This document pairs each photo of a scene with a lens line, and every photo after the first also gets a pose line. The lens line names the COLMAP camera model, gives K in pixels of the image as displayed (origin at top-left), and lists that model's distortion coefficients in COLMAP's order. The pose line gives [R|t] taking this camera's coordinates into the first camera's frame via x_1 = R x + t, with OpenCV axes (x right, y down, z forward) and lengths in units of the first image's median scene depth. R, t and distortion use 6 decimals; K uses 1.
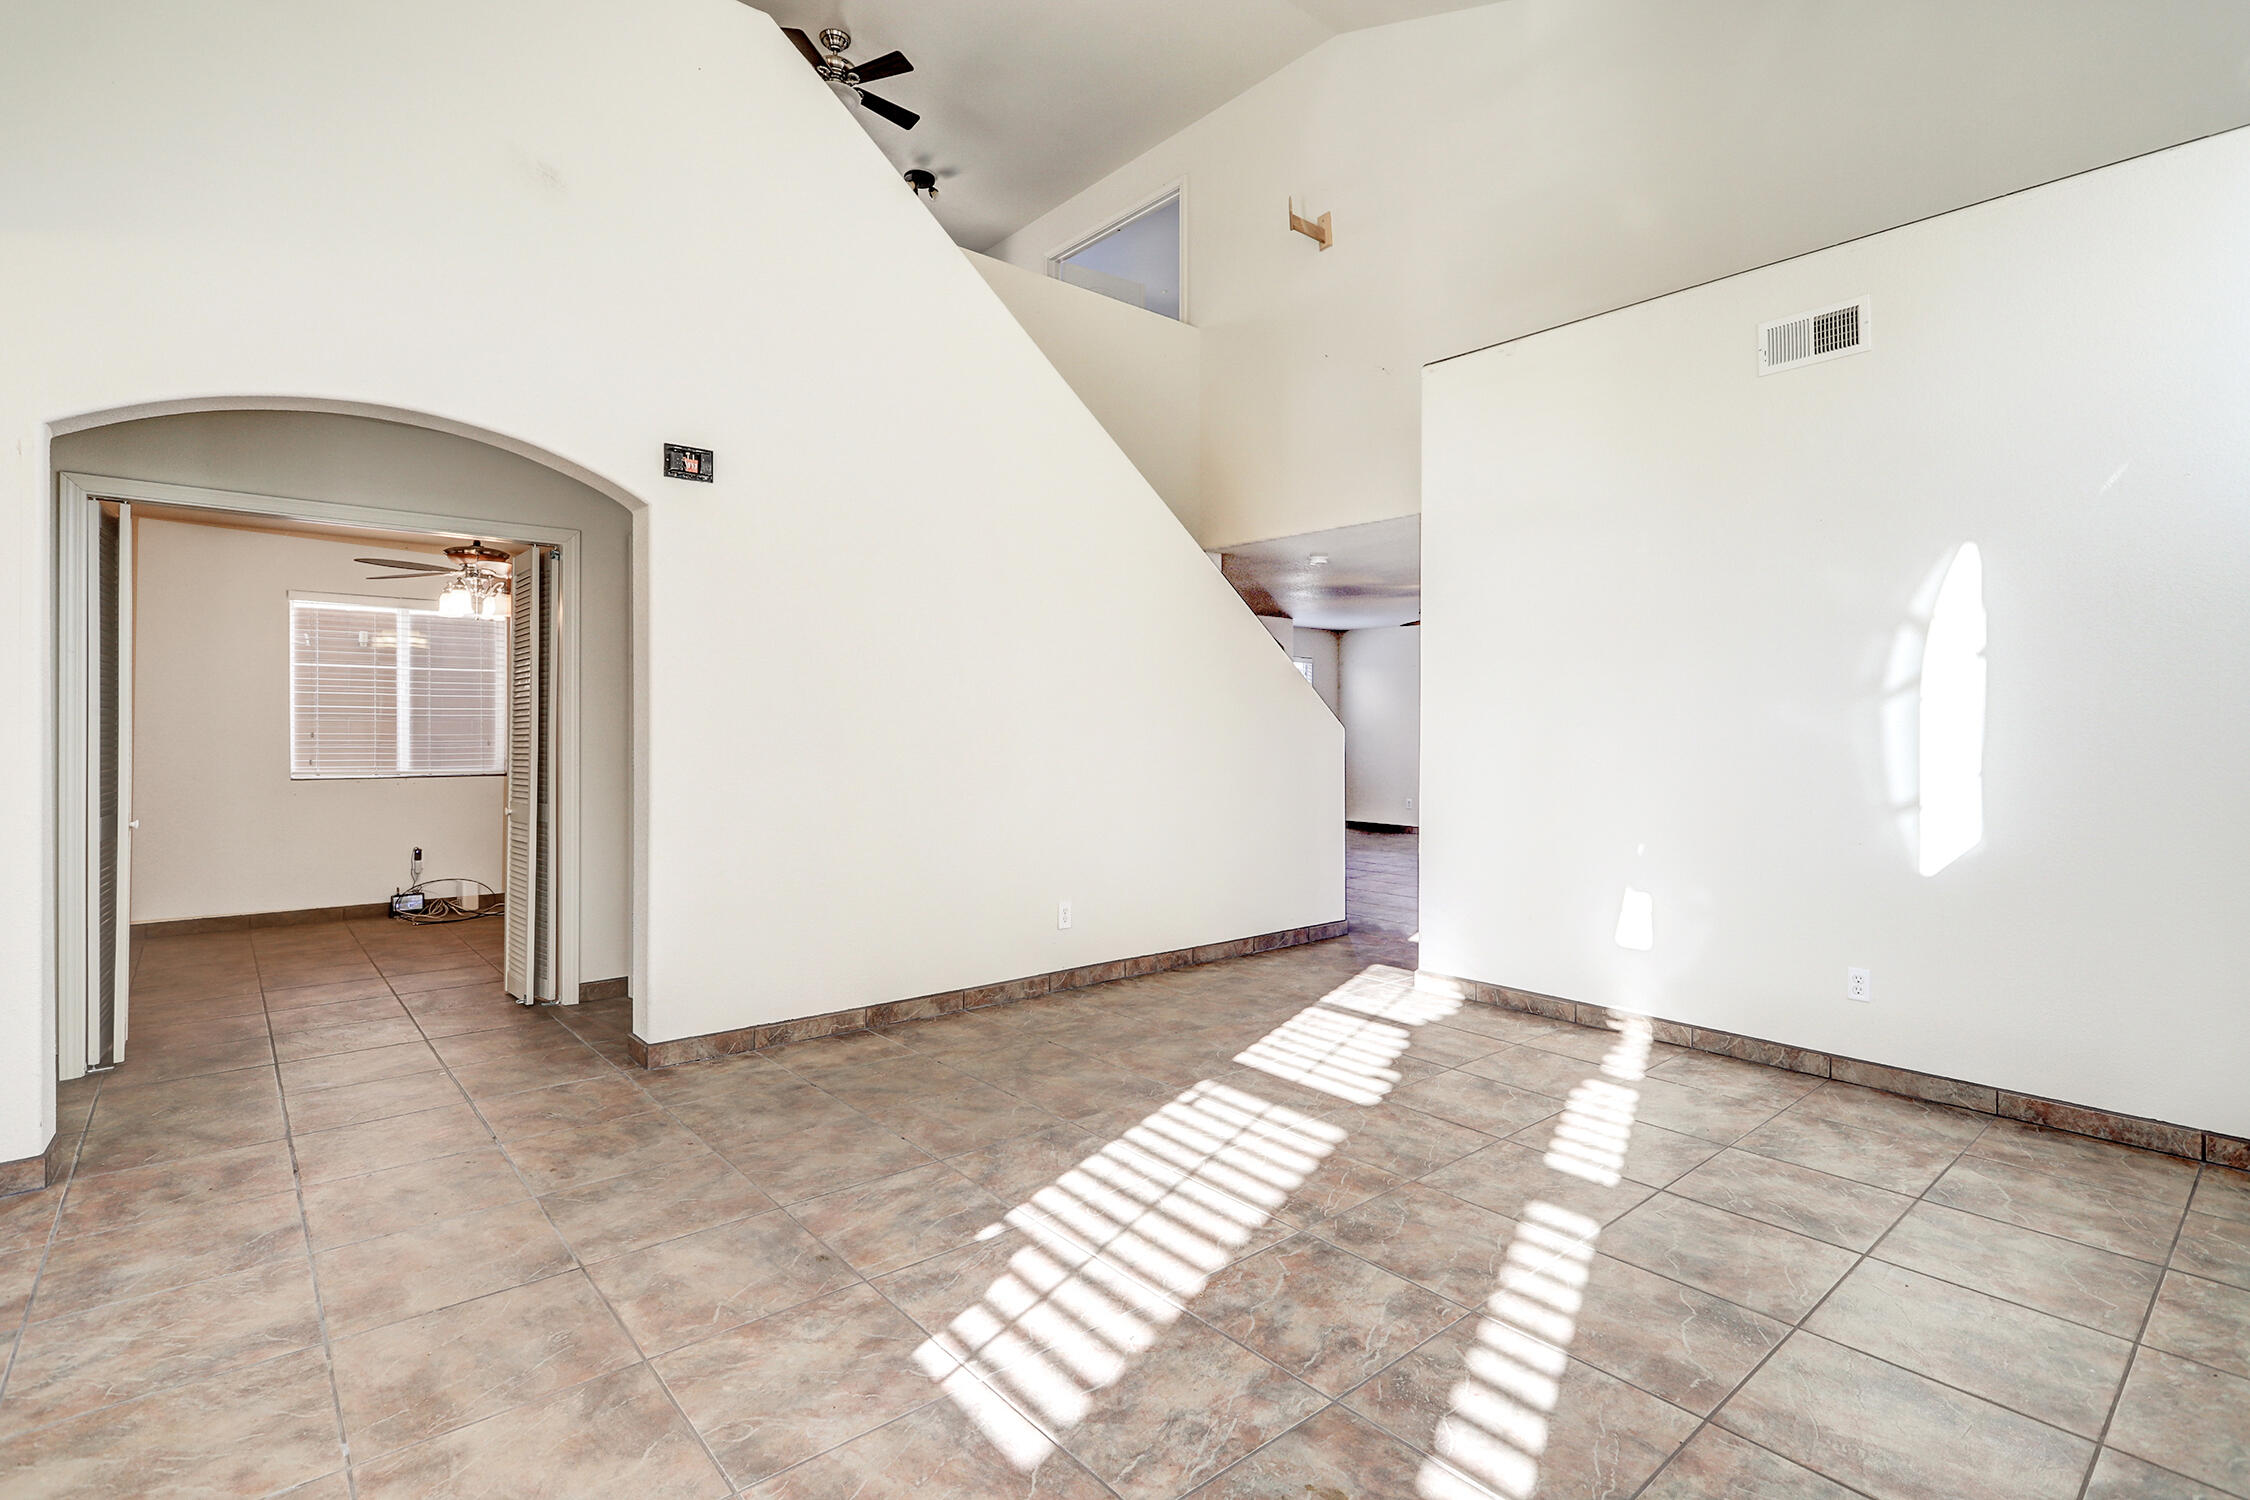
lens RADIAL K [[1071.1, 0, 1123.7], [0, 1071.1, 740.5], [0, 0, 1]] dist [-0.003251, 0.000998]
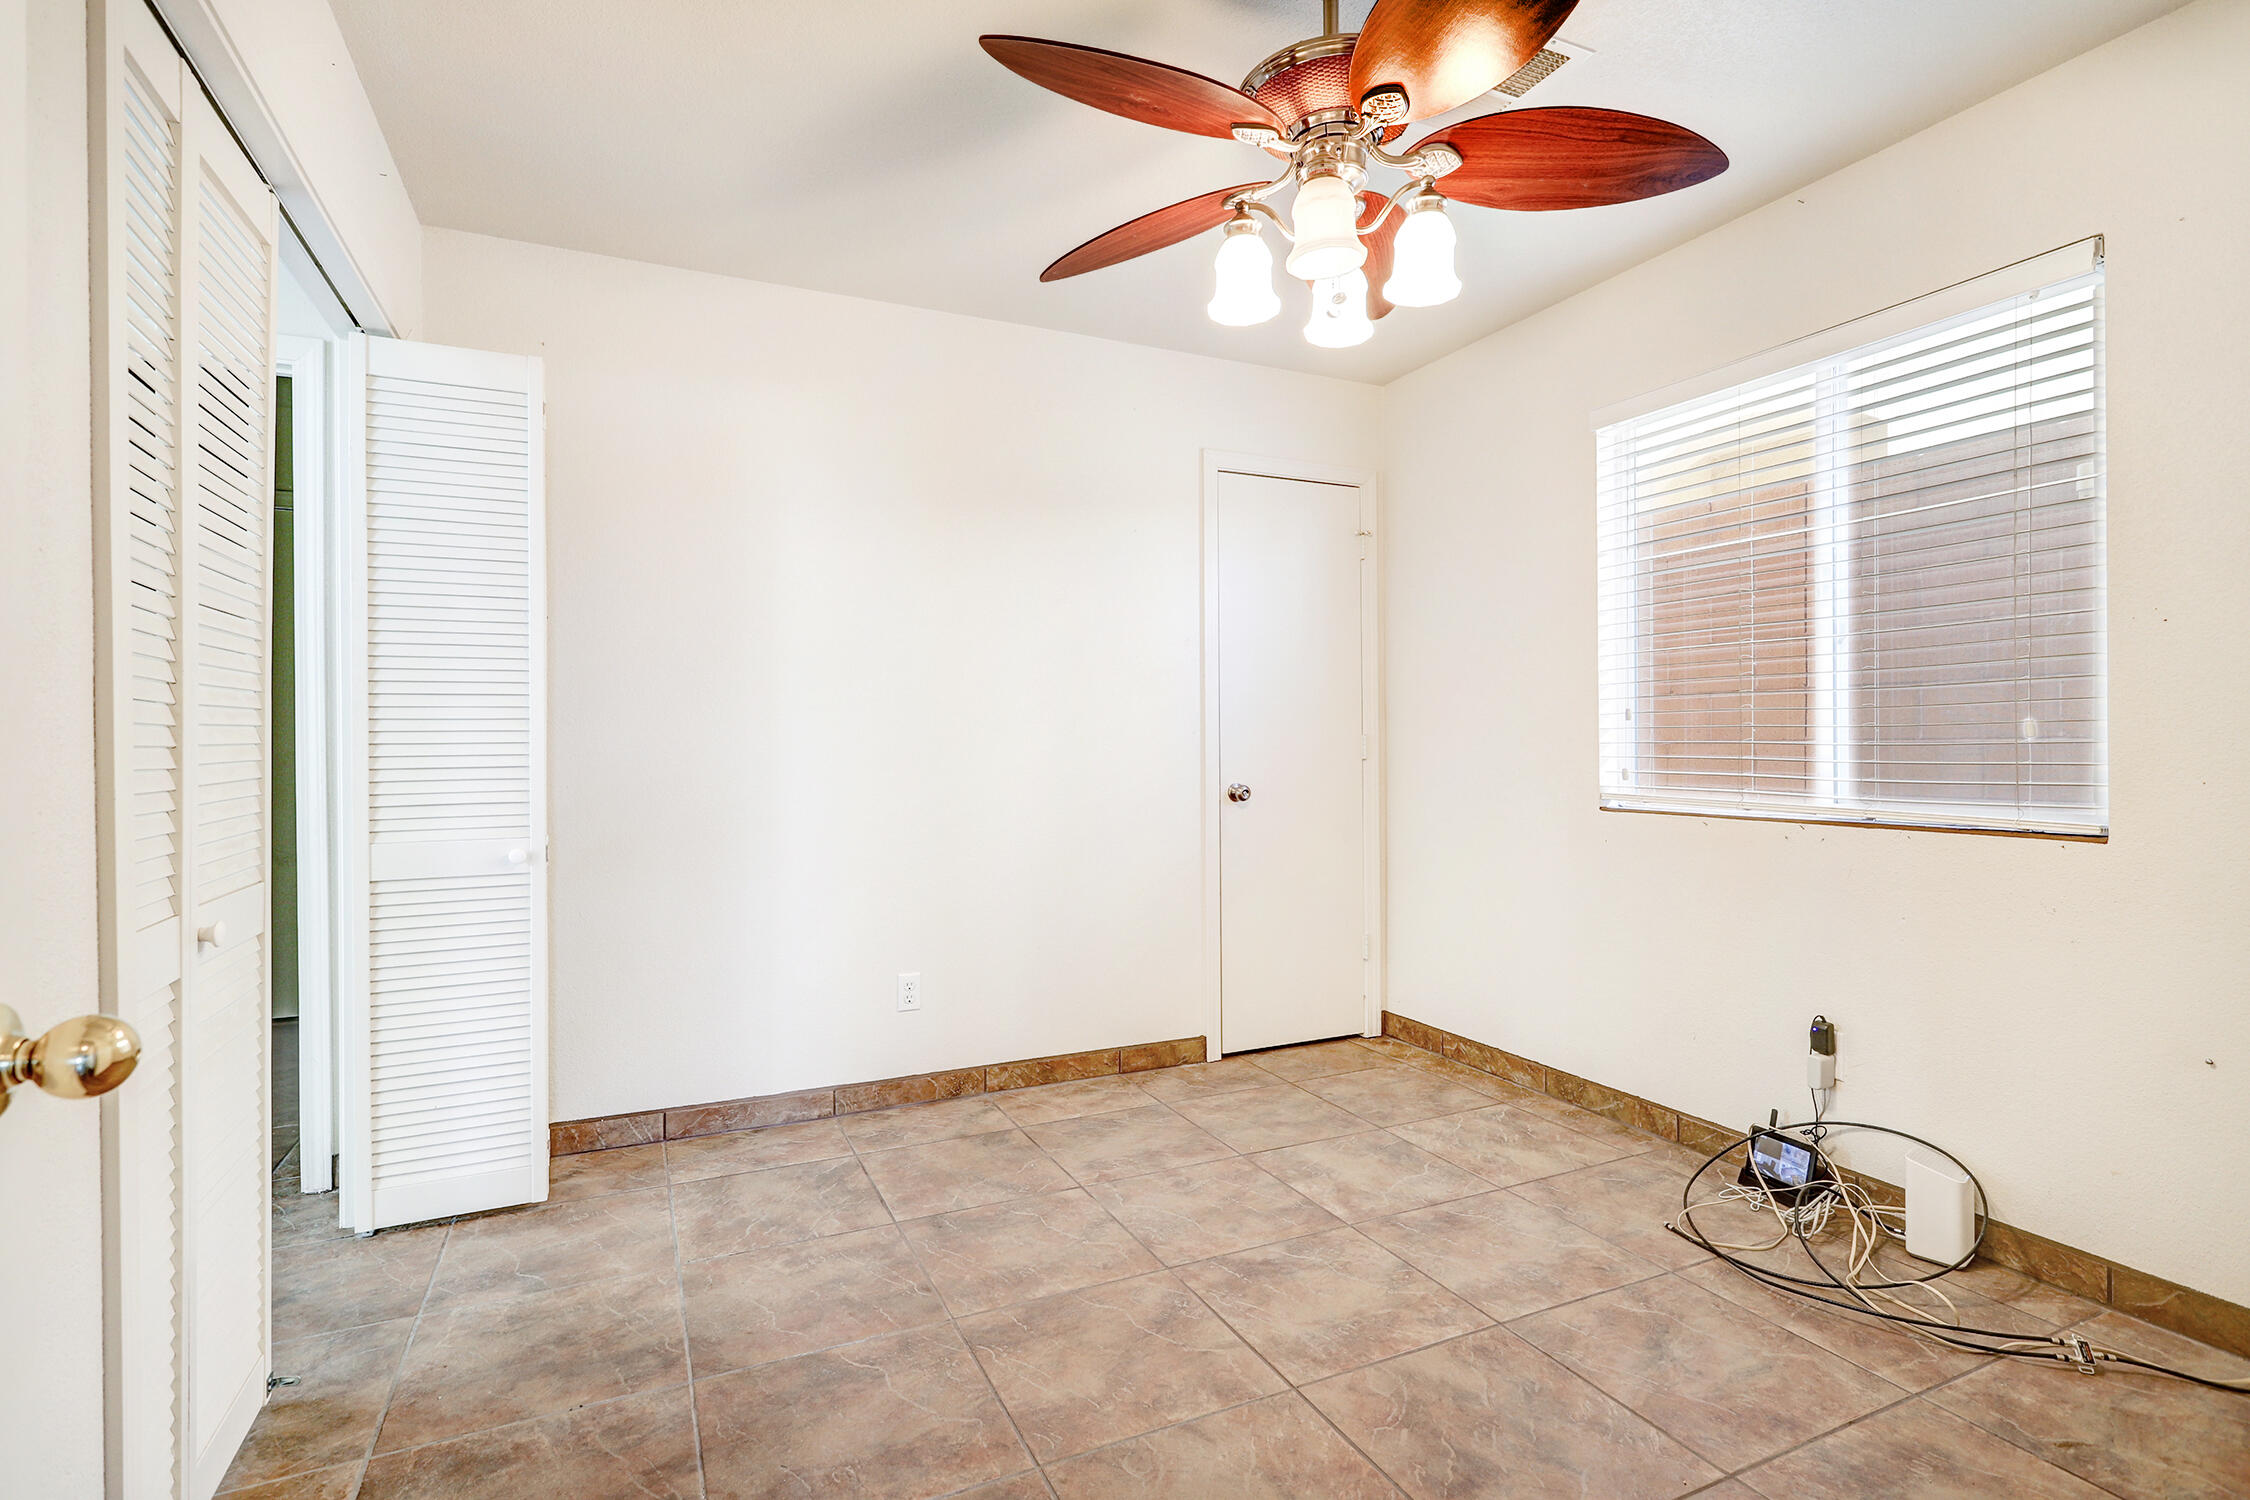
lens RADIAL K [[1071.1, 0, 1123.7], [0, 1071.1, 740.5], [0, 0, 1]] dist [-0.003251, 0.000998]
pose [[-0.269393, 0.004497, -0.963020, -0.245464], [0.001191, 0.999990, 0.004337, 0.004100], [0.963029, 0.000021, -0.269396, 0.866902]]
